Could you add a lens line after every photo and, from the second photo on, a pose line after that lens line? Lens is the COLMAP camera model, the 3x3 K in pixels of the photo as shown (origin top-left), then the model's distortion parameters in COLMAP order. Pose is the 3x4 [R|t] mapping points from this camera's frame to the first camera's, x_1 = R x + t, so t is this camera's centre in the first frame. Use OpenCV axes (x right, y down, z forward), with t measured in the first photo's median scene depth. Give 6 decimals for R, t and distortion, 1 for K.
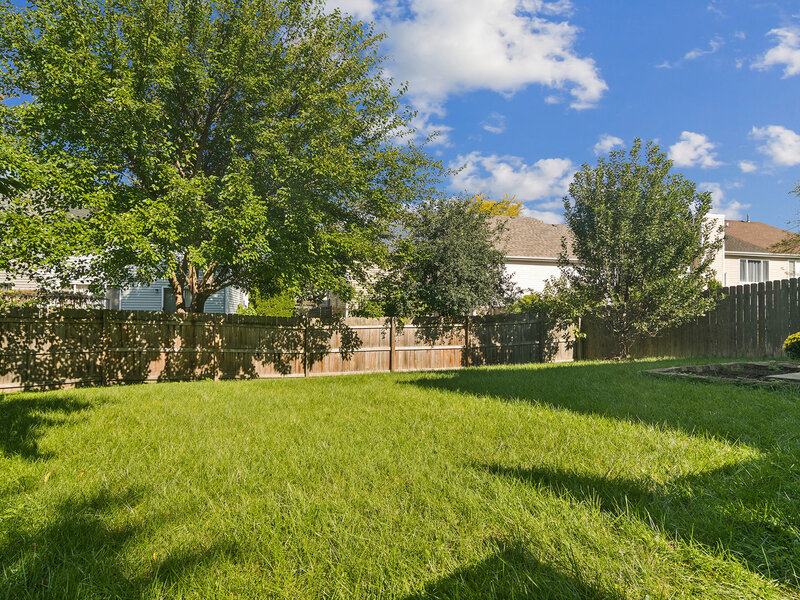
lens RADIAL K [[494.9, 0, 400.0], [0, 494.9, 300.0], [0, 0, 1]] dist [-0.002935, -0.000423]
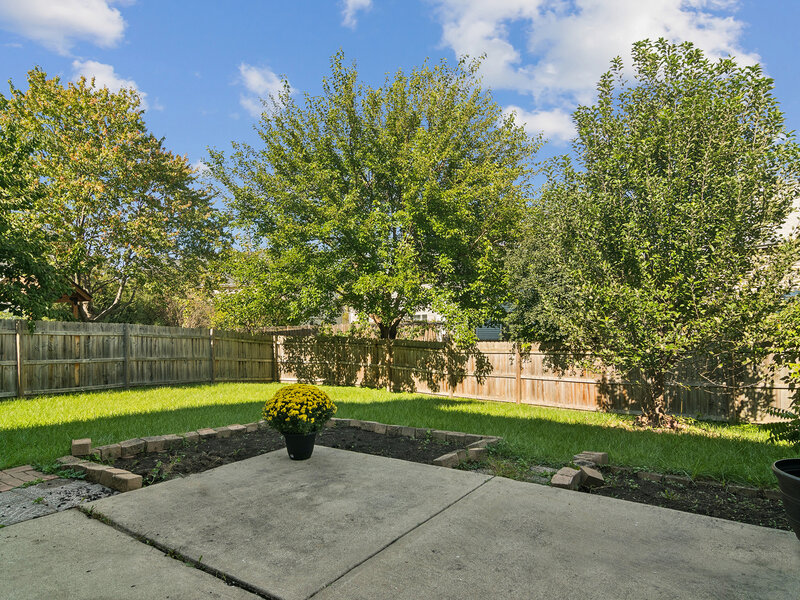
lens RADIAL K [[494.9, 0, 400.0], [0, 494.9, 300.0], [0, 0, 1]] dist [-0.002935, -0.000423]
pose [[0.435909, -0.076098, -0.896768, 0.750674], [0.016684, 0.996931, -0.076488, 0.024389], [0.899836, 0.018380, 0.435841, 0.413742]]
